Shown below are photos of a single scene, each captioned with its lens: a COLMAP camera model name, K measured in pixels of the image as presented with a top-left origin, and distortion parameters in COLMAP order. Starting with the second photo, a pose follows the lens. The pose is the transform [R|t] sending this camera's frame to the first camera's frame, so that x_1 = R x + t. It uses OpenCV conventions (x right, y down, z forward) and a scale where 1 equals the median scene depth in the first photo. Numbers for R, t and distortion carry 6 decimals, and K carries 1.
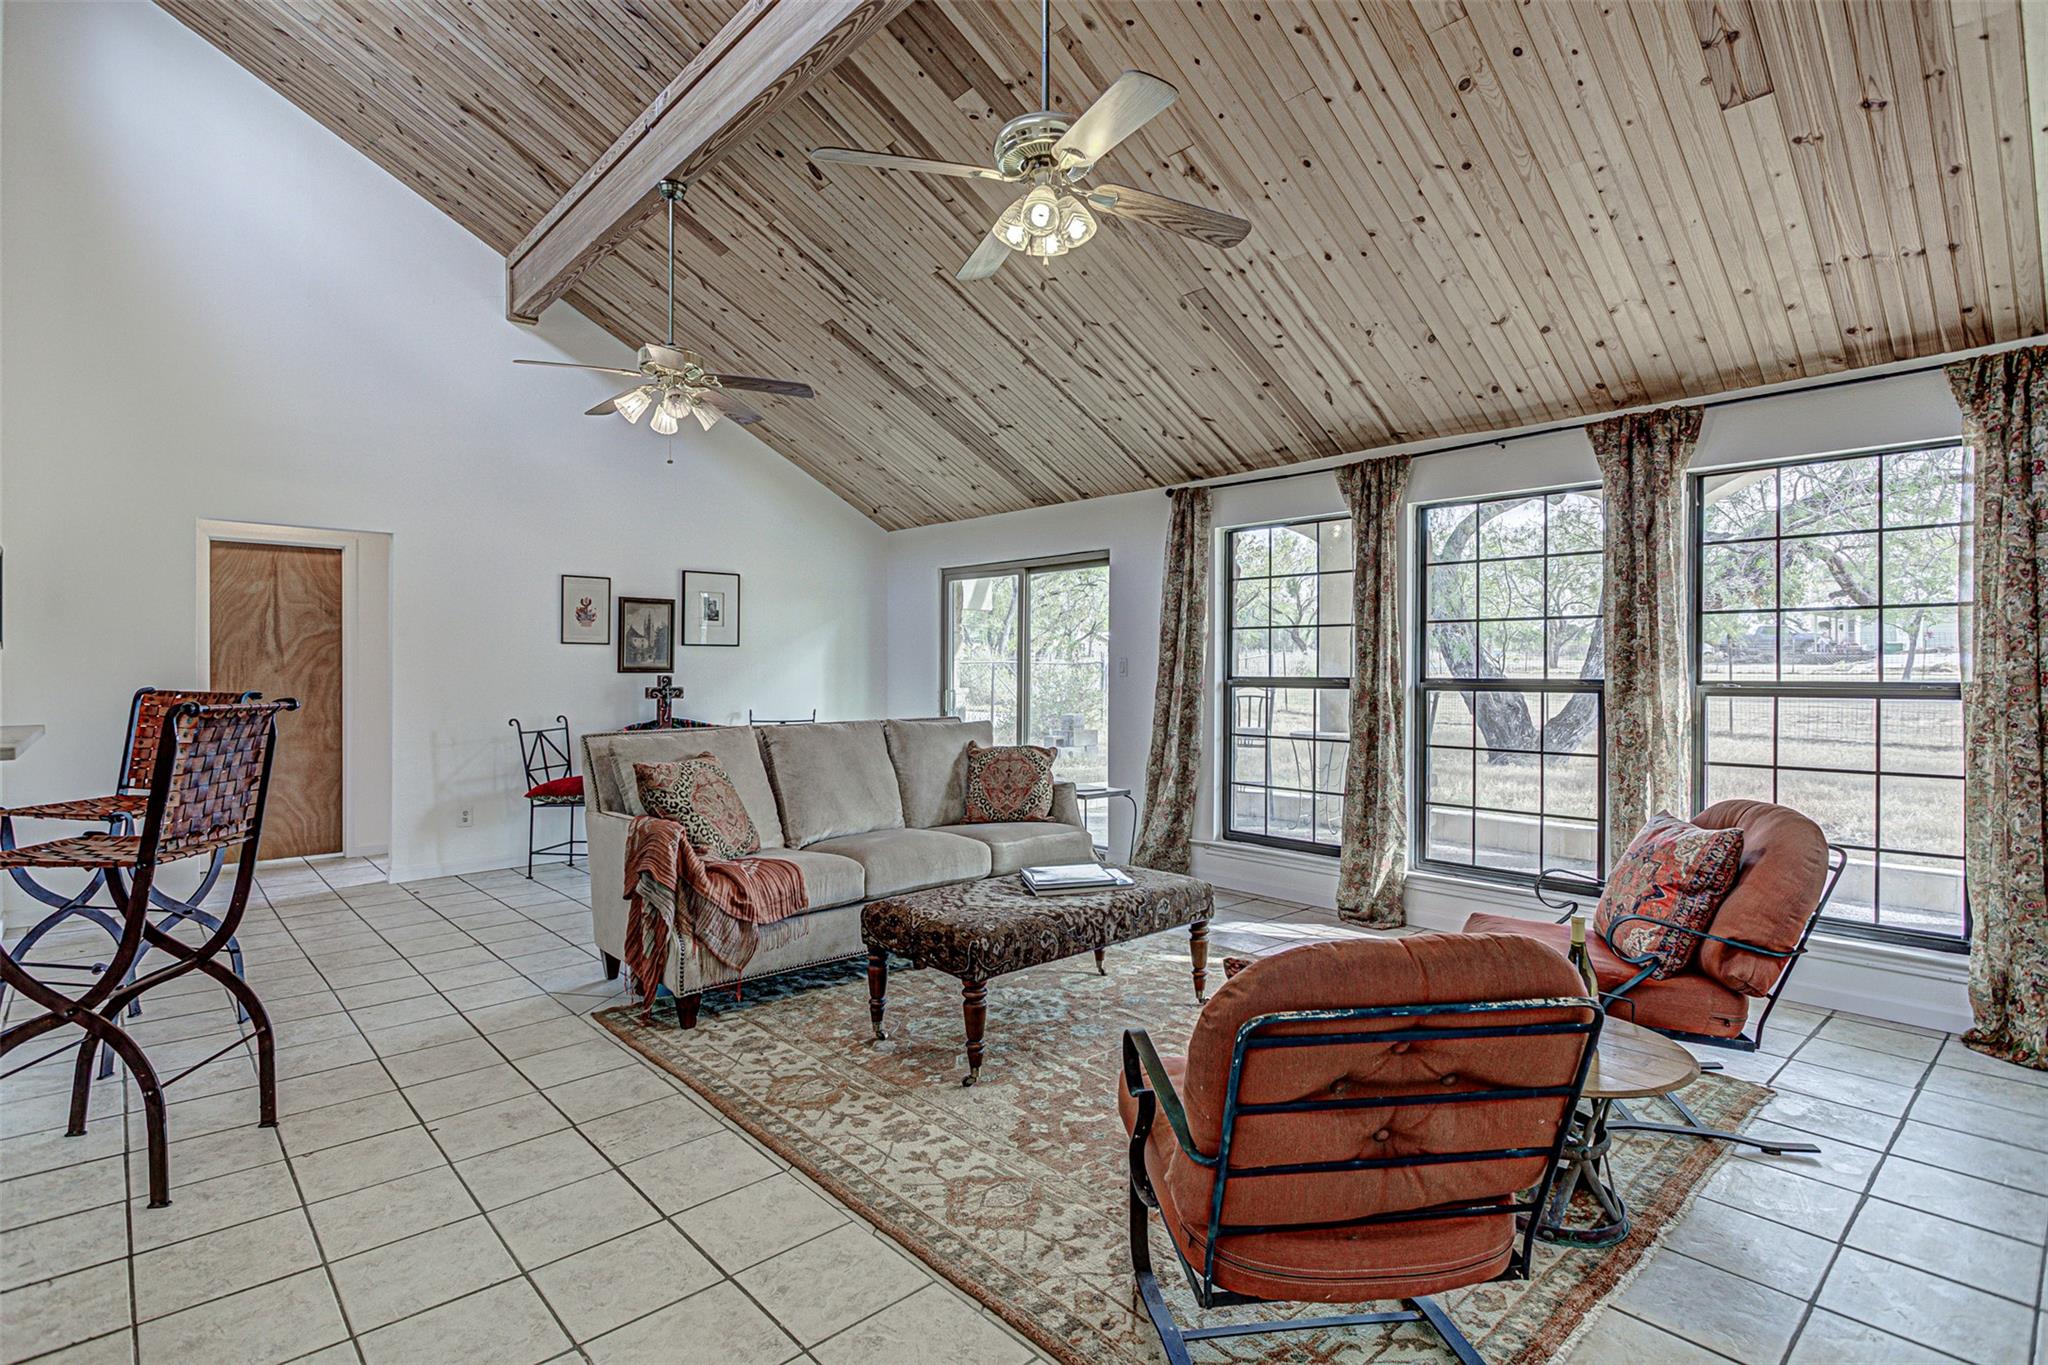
lens RADIAL K [[998.6, 0, 1016.6], [0, 998.6, 672.5], [0, 0, 1]] dist [-0.002658, -0.000164]
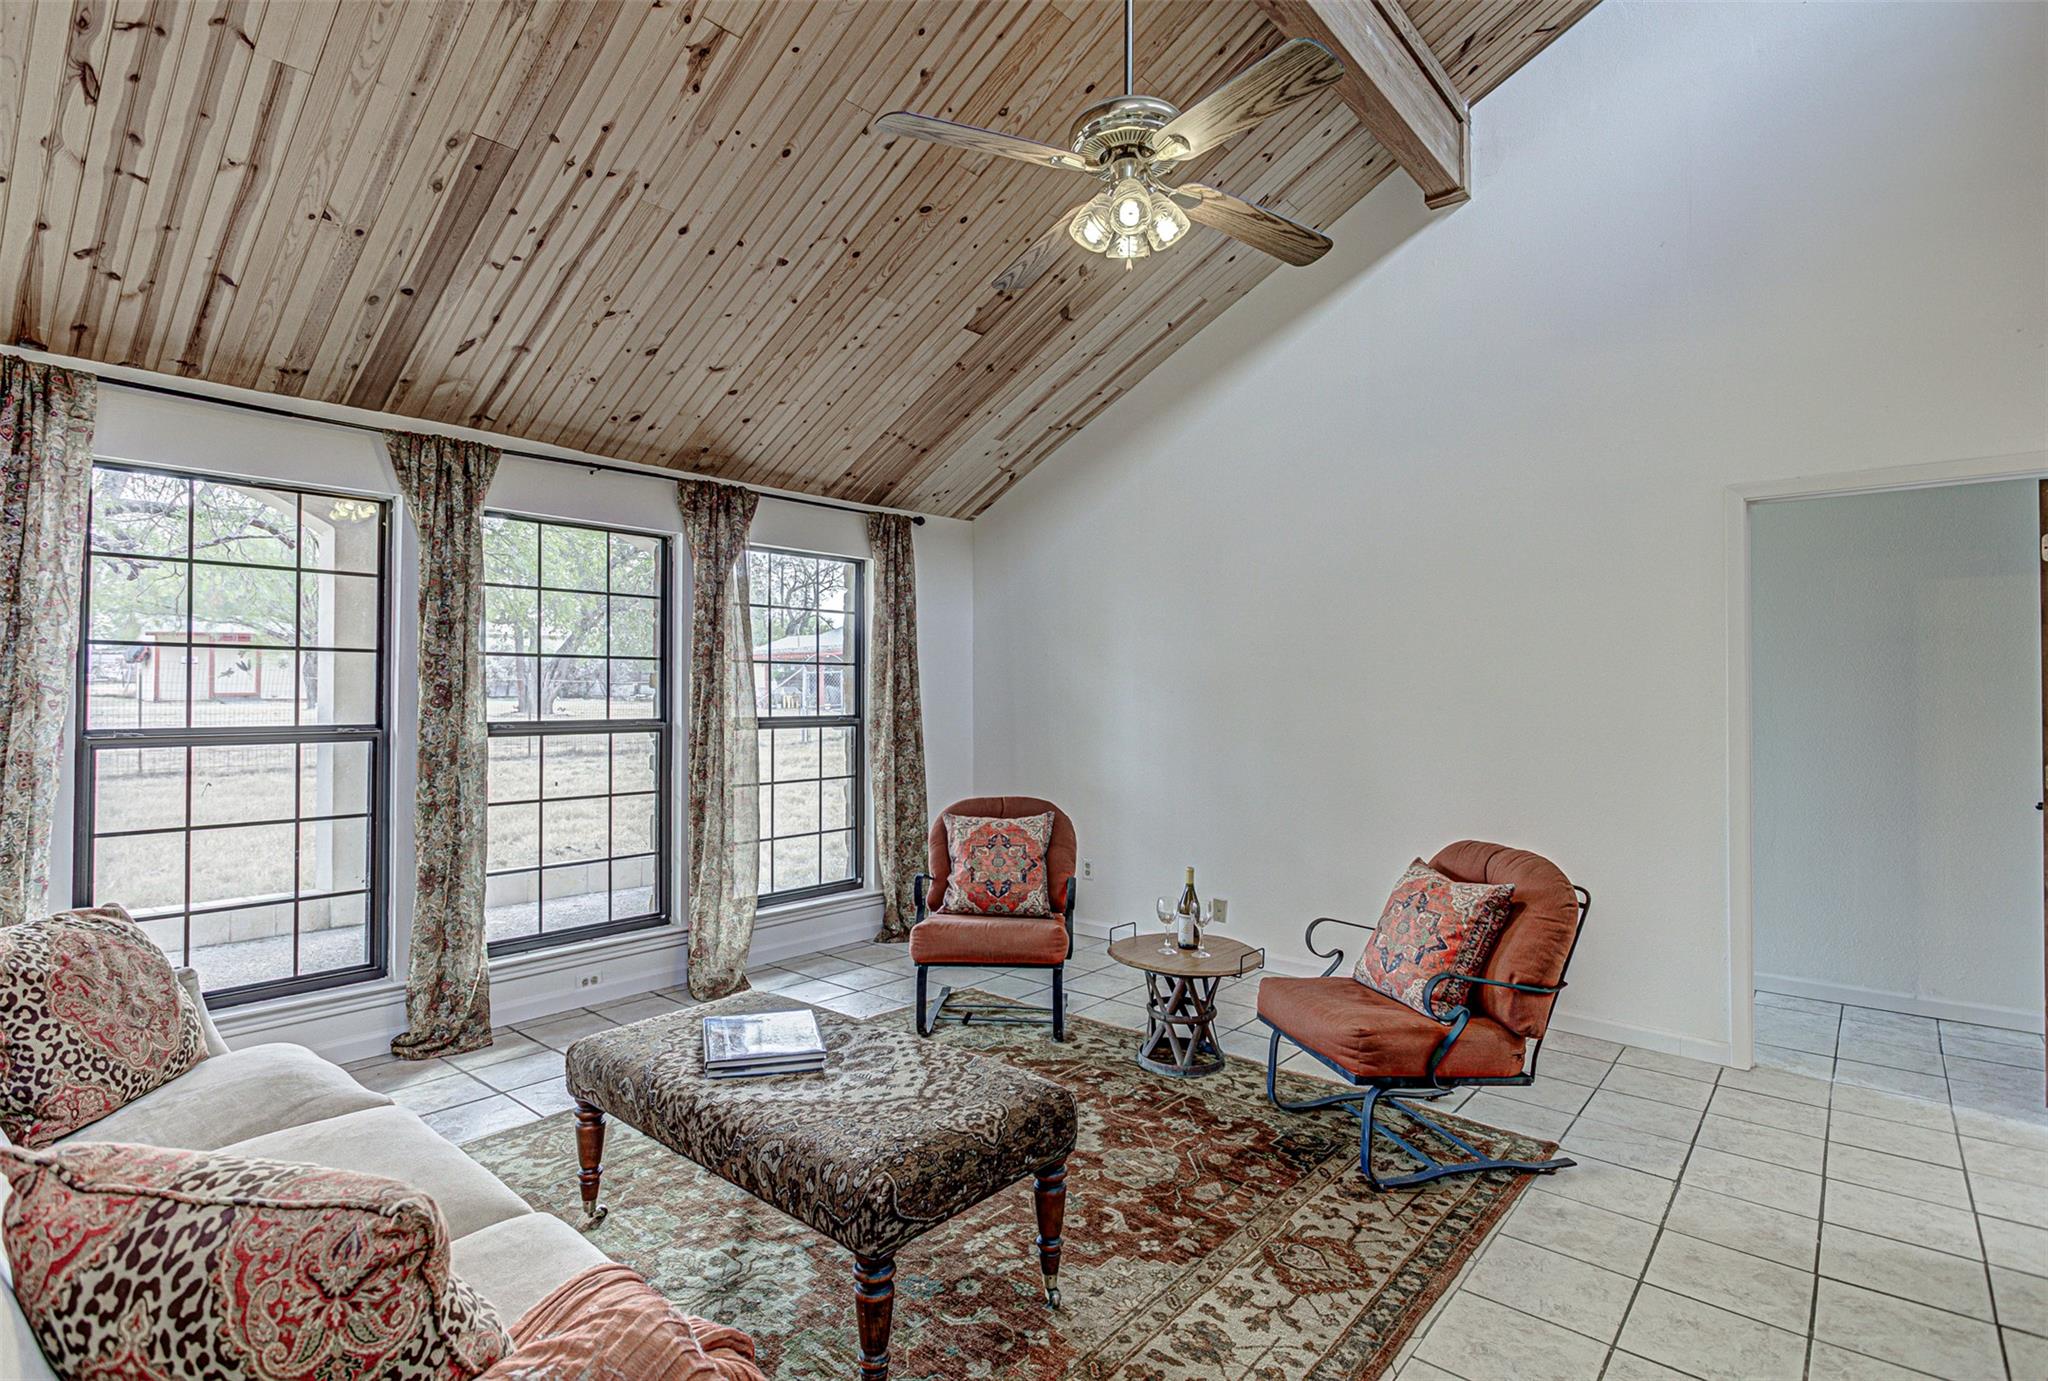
lens RADIAL K [[1026.4, 0, 1013.8], [0, 1026.4, 678.9], [0, 0, 1]] dist [-0.010929, 0.010569]
pose [[-0.124377, 0.013933, 0.992137, -0.435453], [0.006103, 0.999893, -0.013277, -0.015570], [-0.992216, 0.004404, -0.124448, 0.620436]]
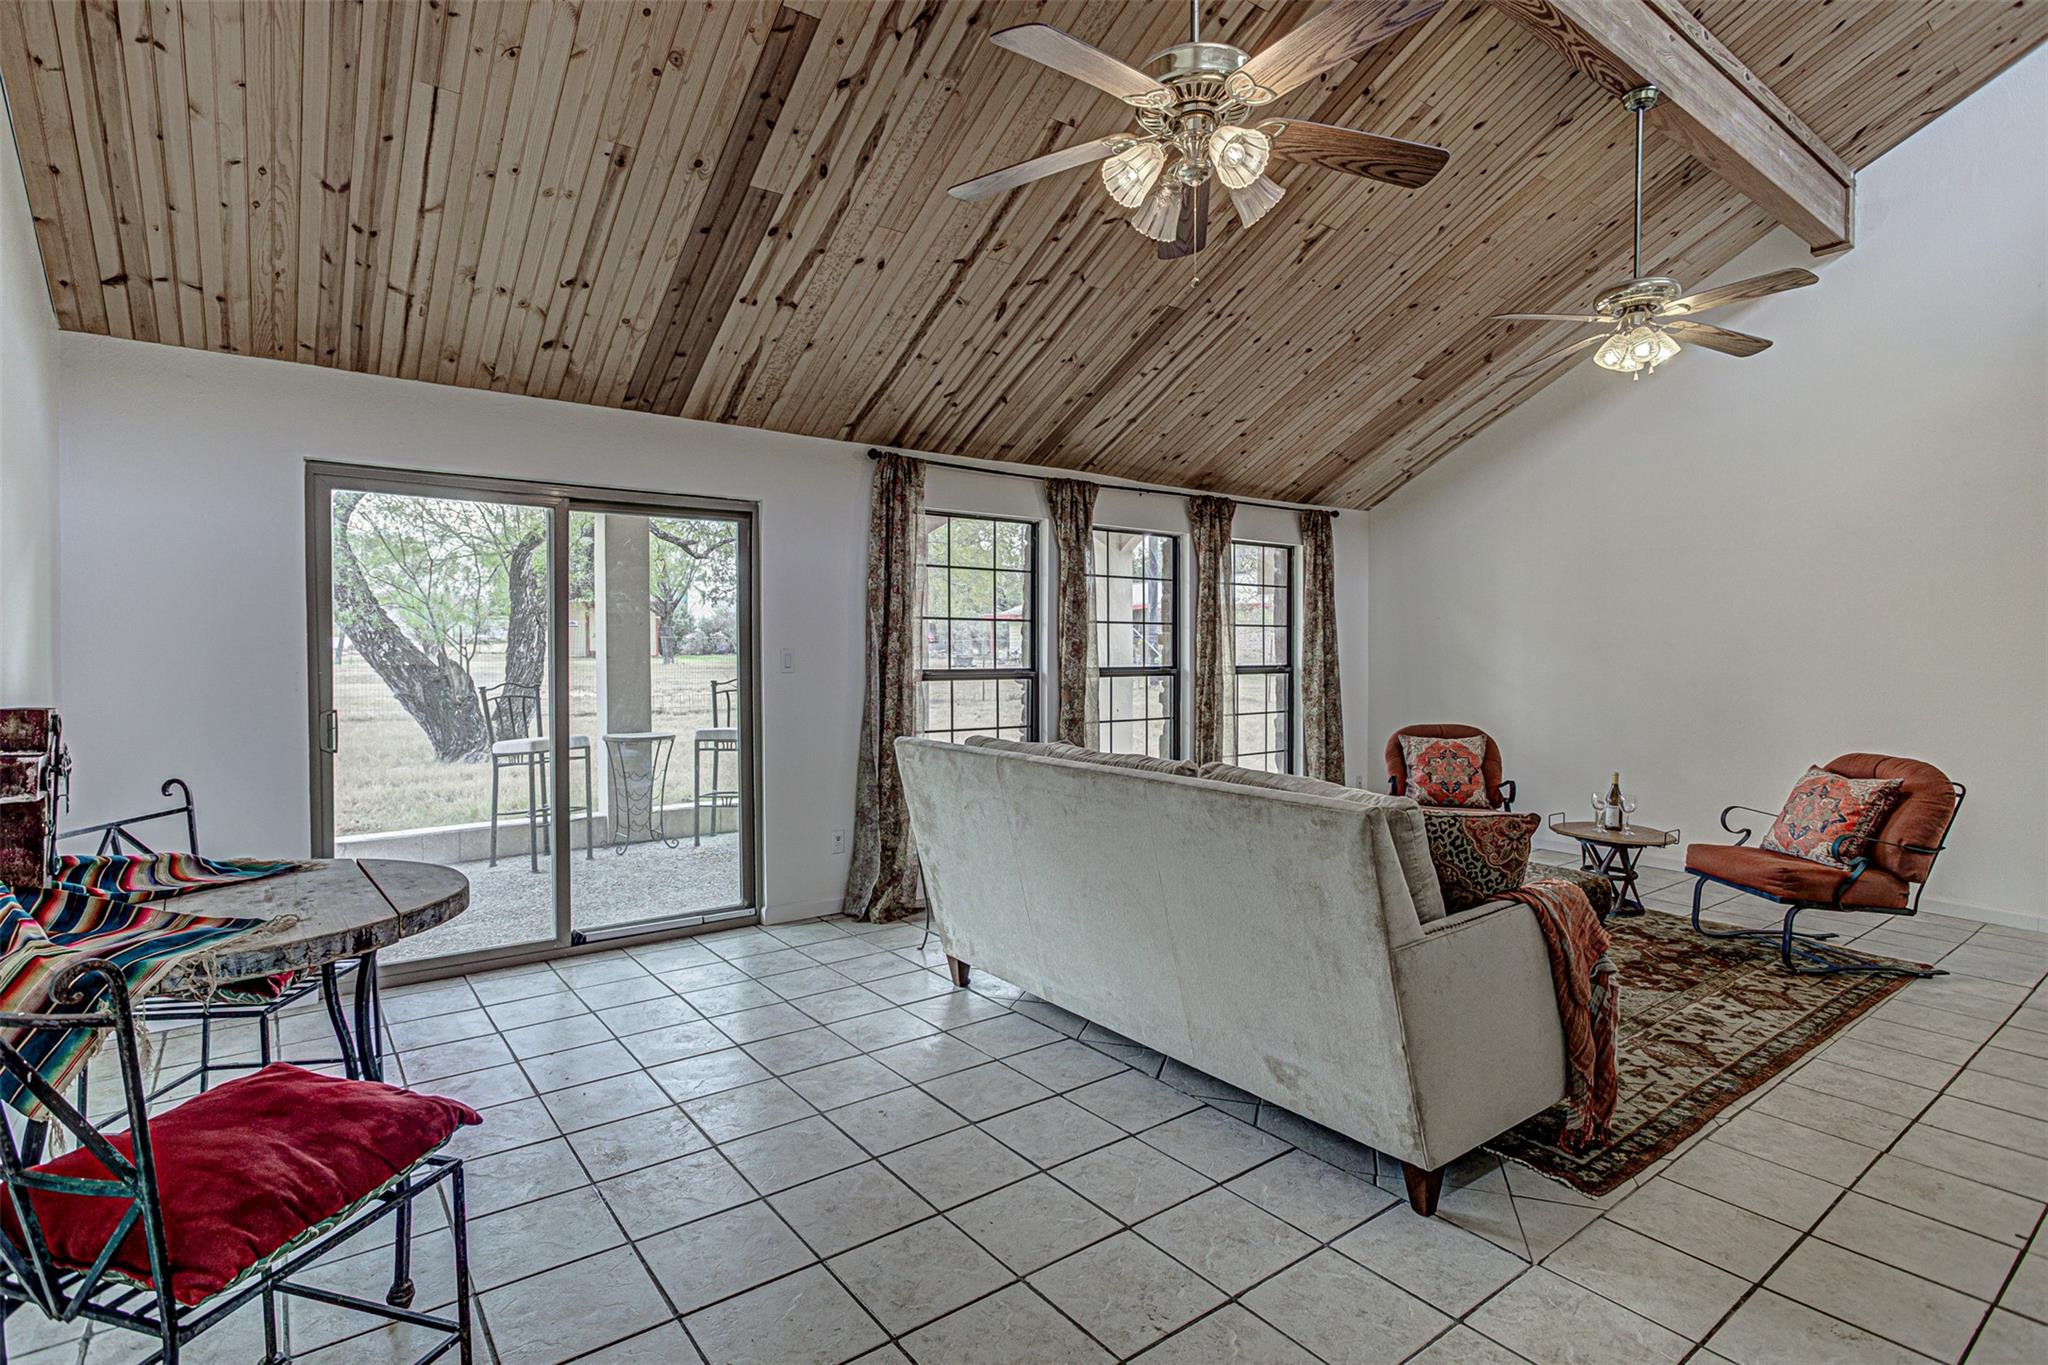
lens RADIAL K [[1007.3, 0, 1008.9], [0, 1007.3, 668.0], [0, 0, 1]] dist [0.002647, 0.000710]
pose [[0.097076, -0.018290, 0.995109, -0.758273], [0.005998, 0.999824, 0.017791, -0.015214], [-0.995259, 0.004241, 0.097168, 0.891801]]
